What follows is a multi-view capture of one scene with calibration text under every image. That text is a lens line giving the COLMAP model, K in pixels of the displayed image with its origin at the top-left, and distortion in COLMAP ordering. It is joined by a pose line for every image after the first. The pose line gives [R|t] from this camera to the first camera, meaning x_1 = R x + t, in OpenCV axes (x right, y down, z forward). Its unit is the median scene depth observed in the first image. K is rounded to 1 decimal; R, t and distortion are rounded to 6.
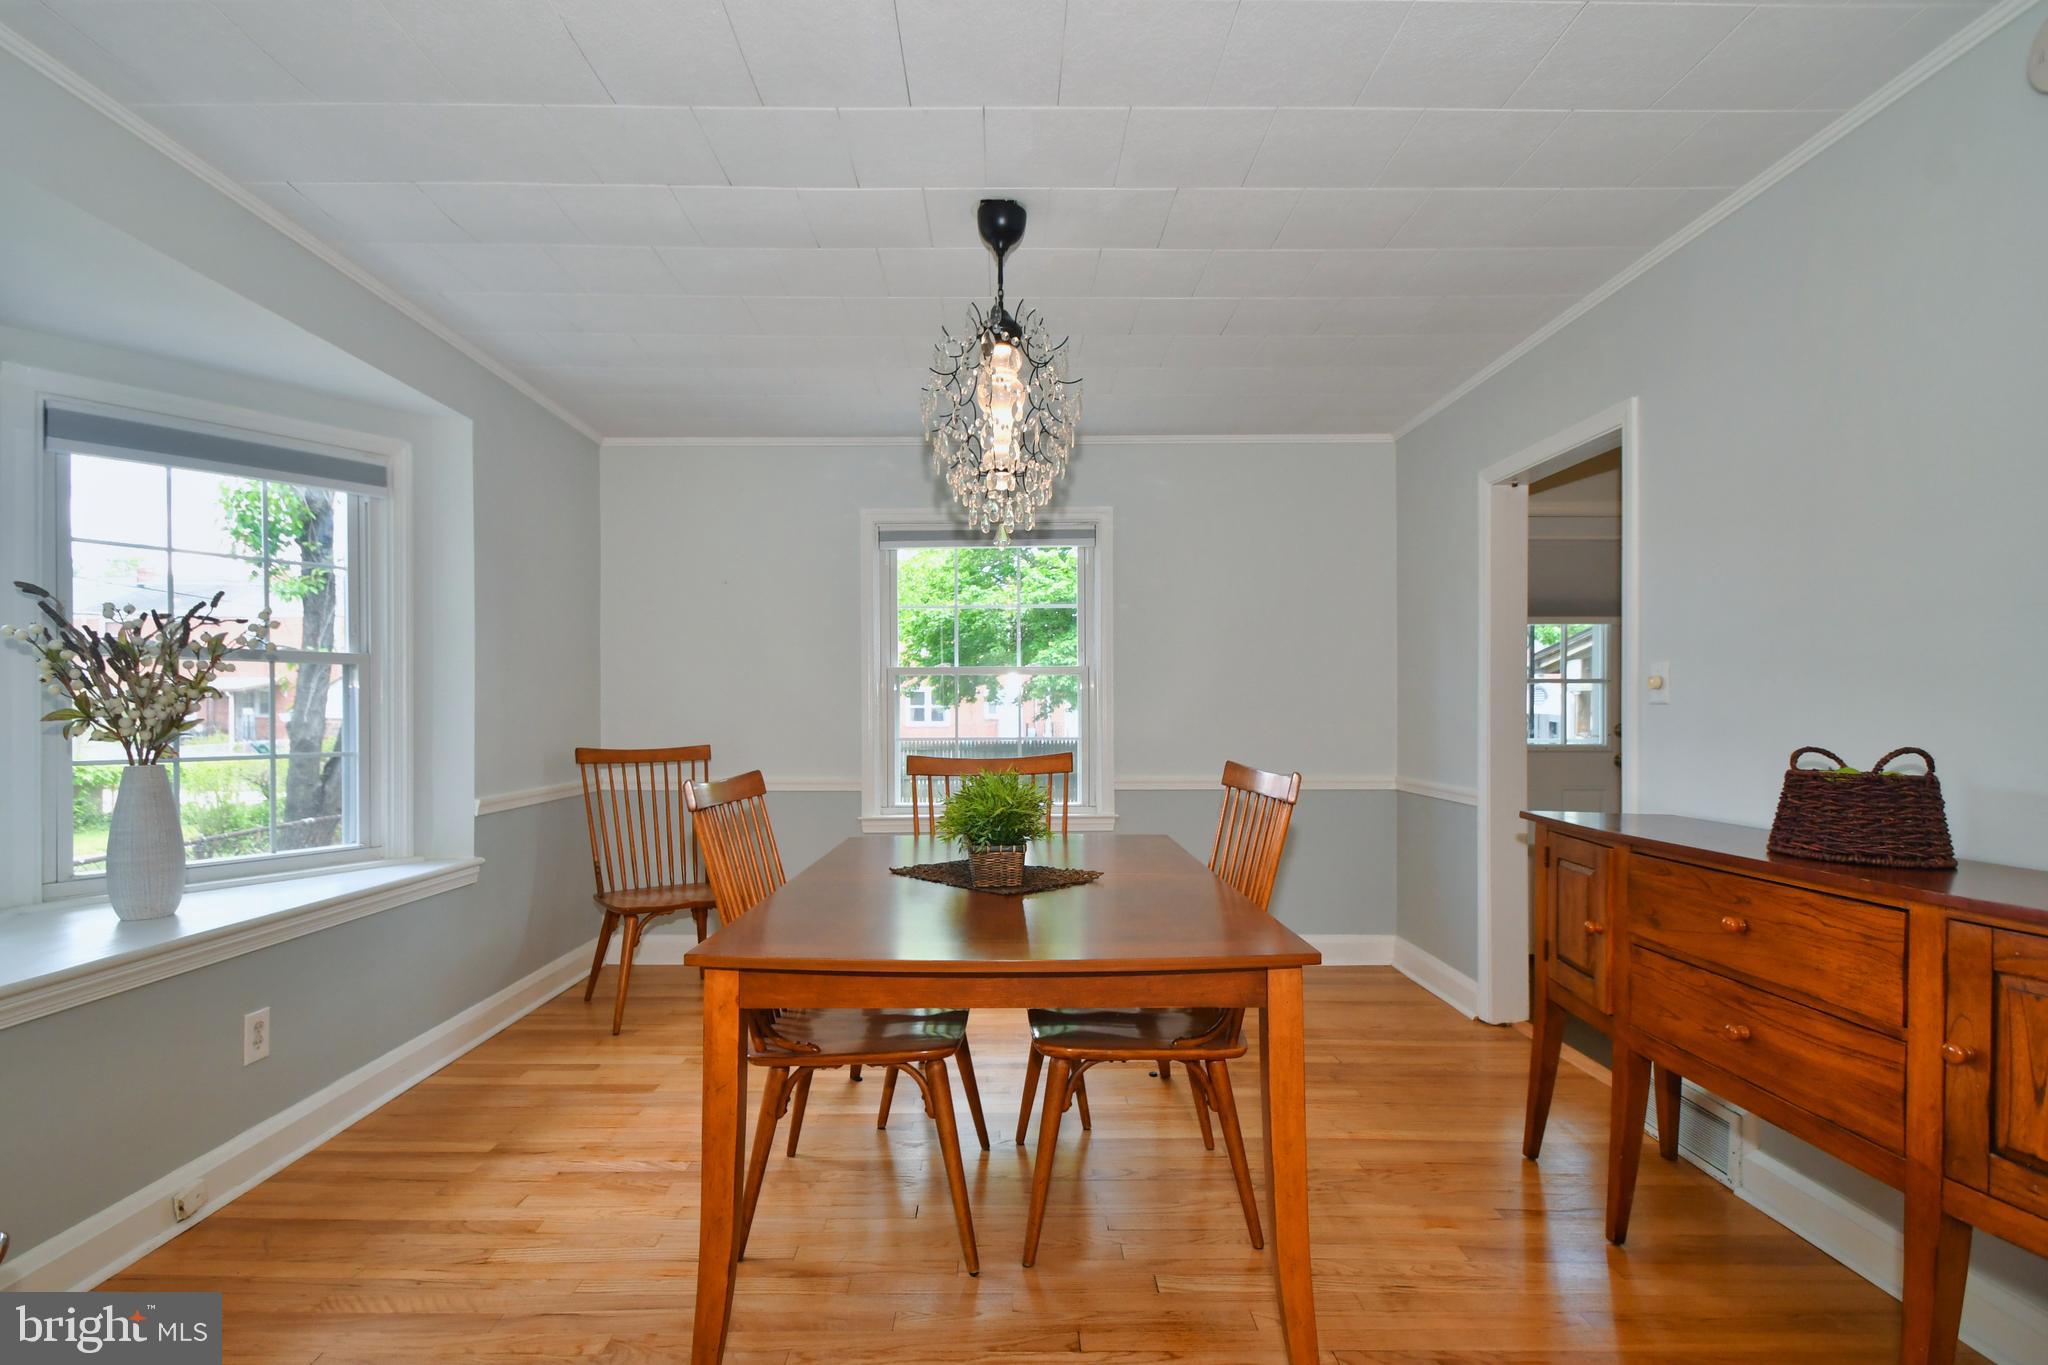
lens RADIAL K [[976.1, 0, 1042.0], [0, 976.1, 715.0], [0, 0, 1]] dist [-0.010616, -0.002774]
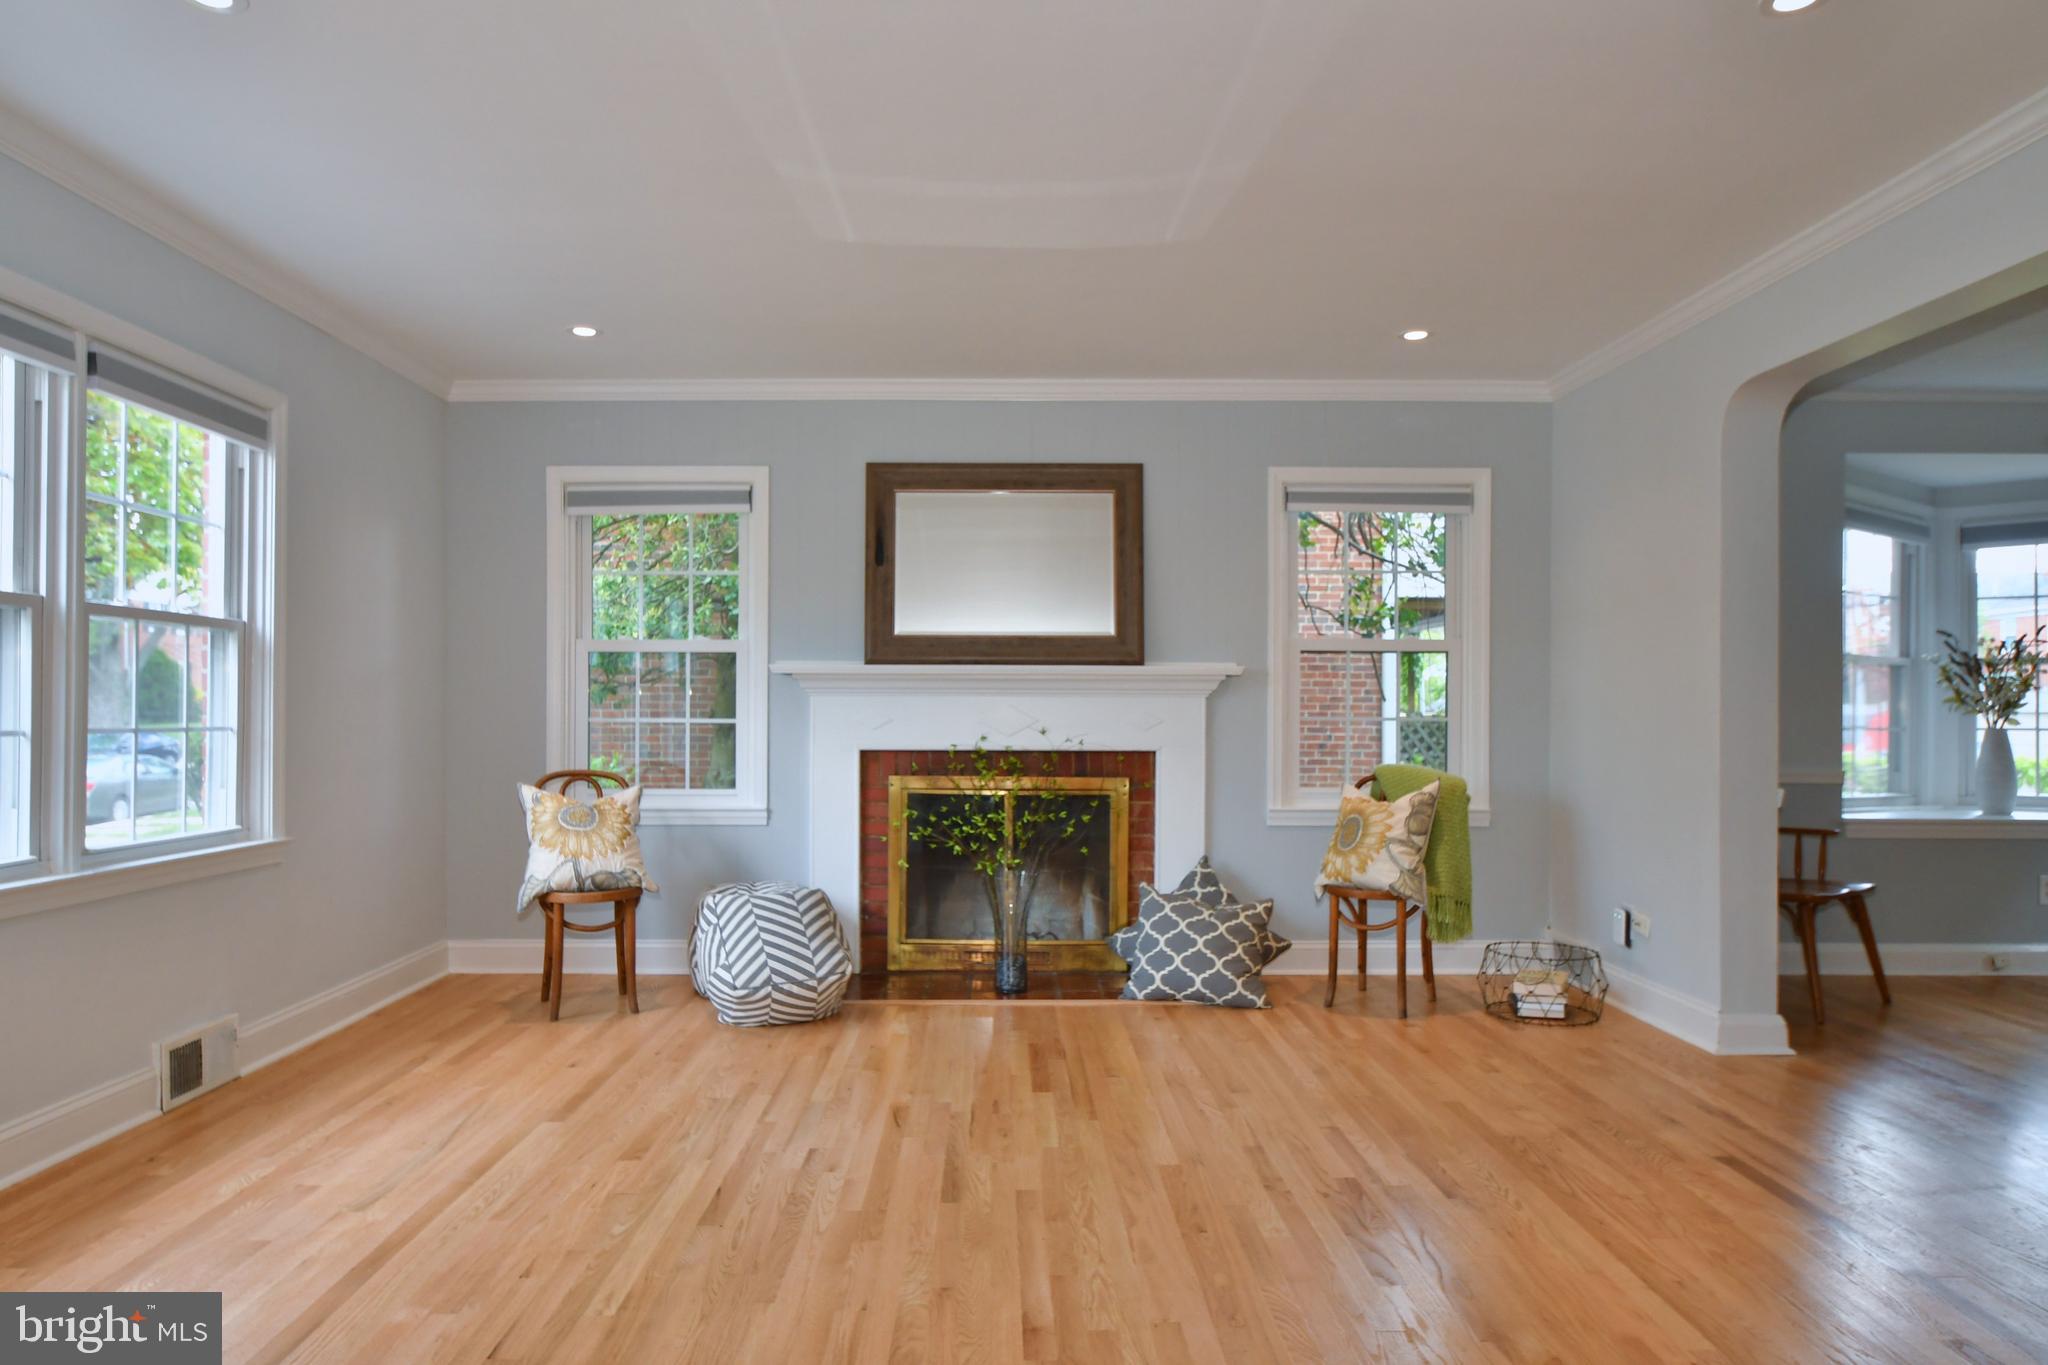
lens RADIAL K [[1227.8, 0, 1003.3], [0, 1227.8, 713.1], [0, 0, 1]] dist [-0.014748, 0.004085]
pose [[-0.010040, 0.009098, -0.999908, 1.385118], [-0.004940, 0.999946, 0.009148, 0.015015], [0.999937, 0.005032, -0.009994, -0.836285]]
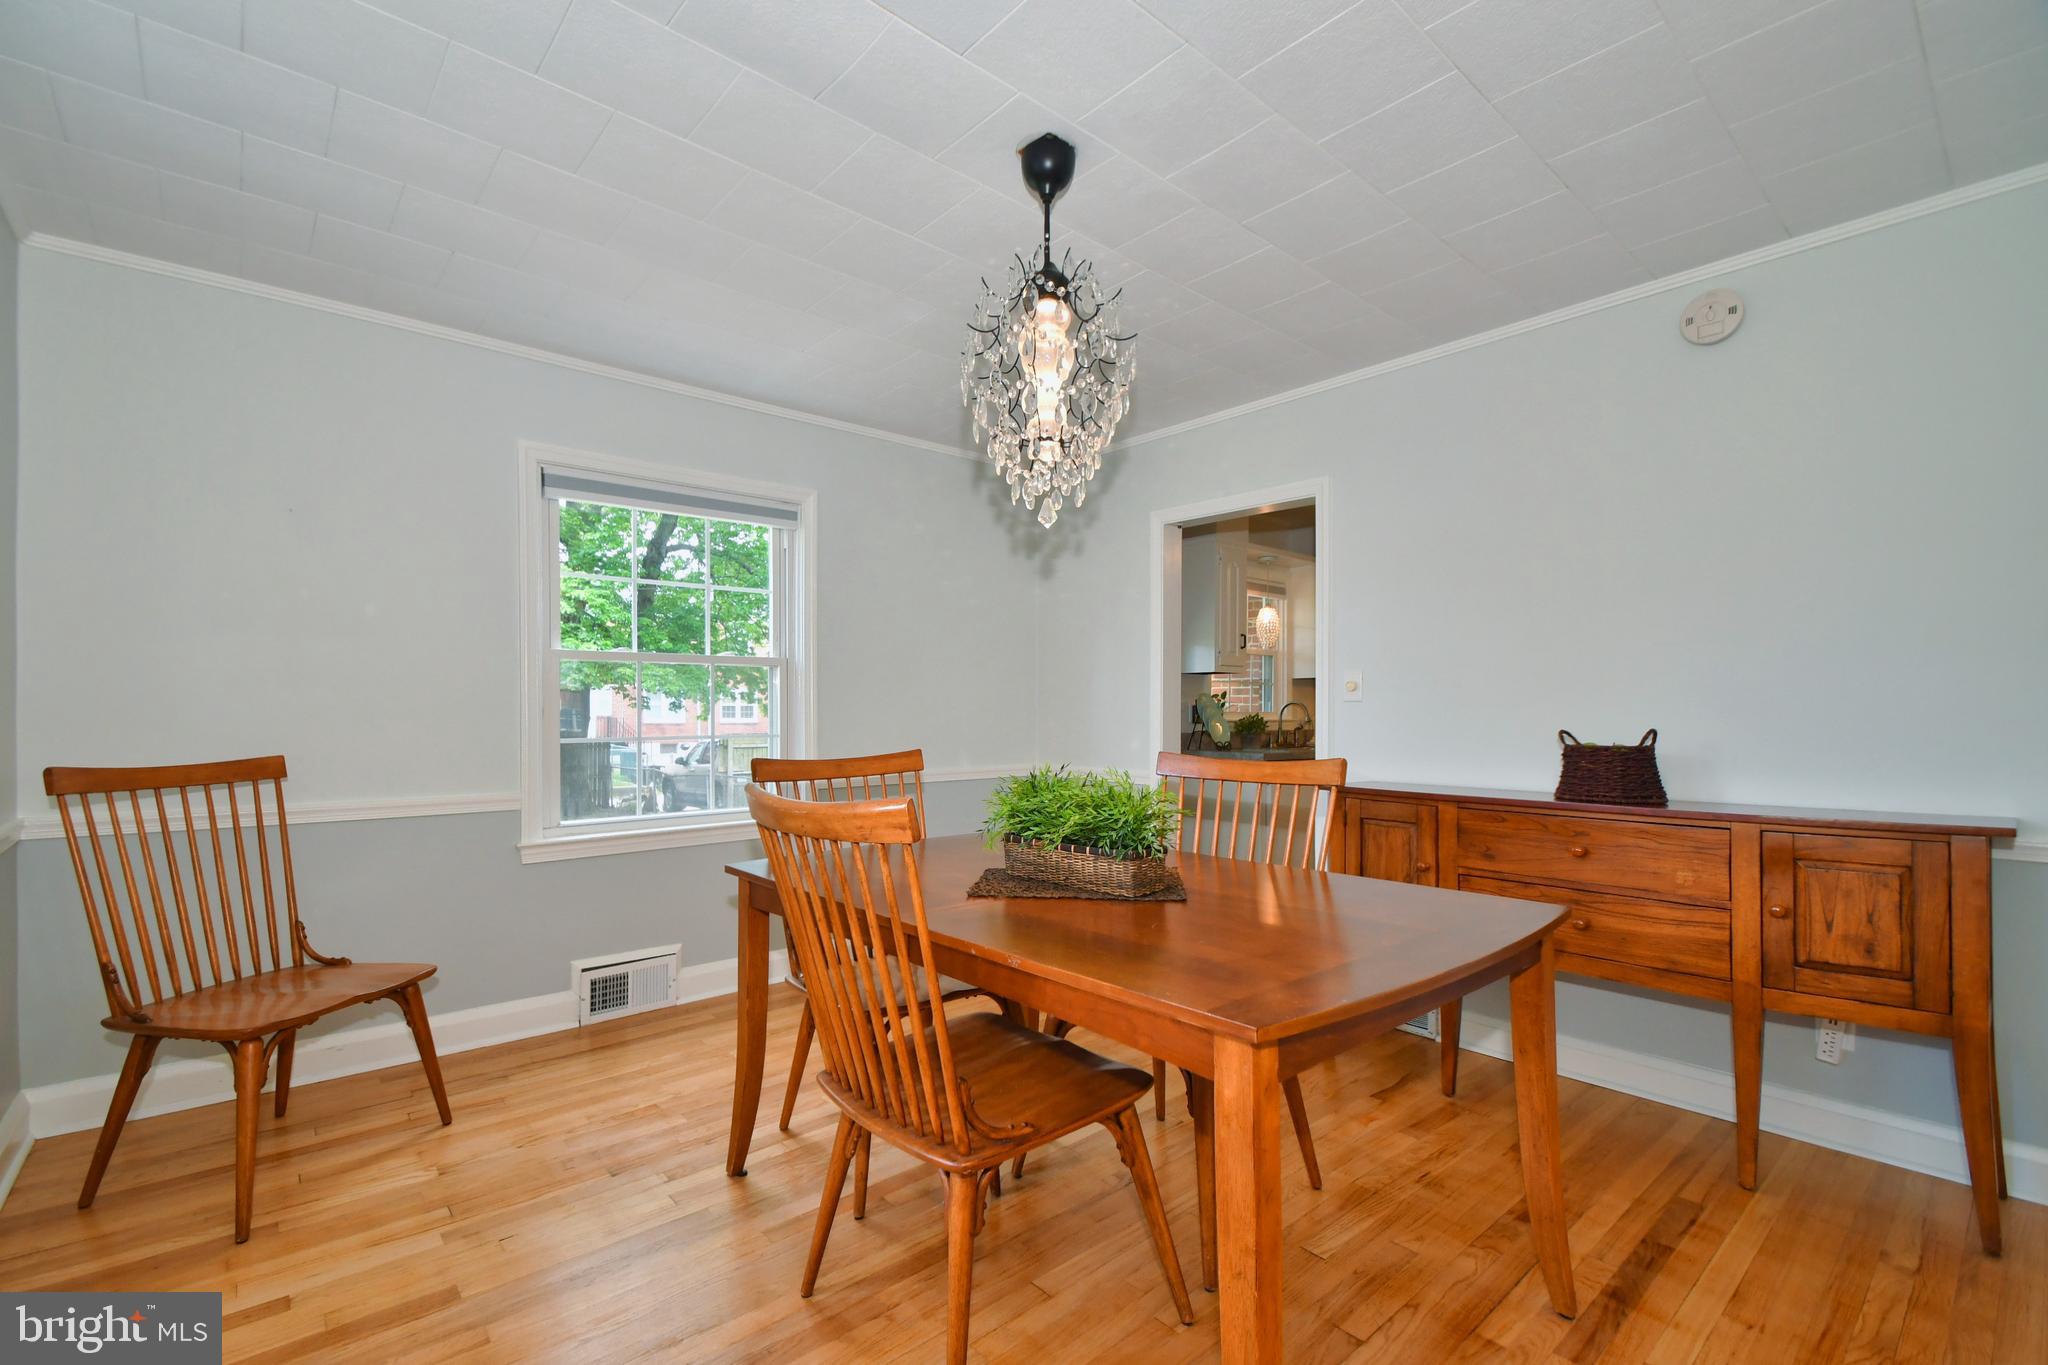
lens RADIAL K [[898.6, 0, 1030.2], [0, 898.6, 699.6], [0, 0, 1]] dist [0.011199, -0.007920]
pose [[0.763146, 0.007731, 0.646180, -0.593571], [0.001081, 0.999912, -0.013239, 0.002725], [-0.646225, 0.010802, 0.763071, 0.360283]]
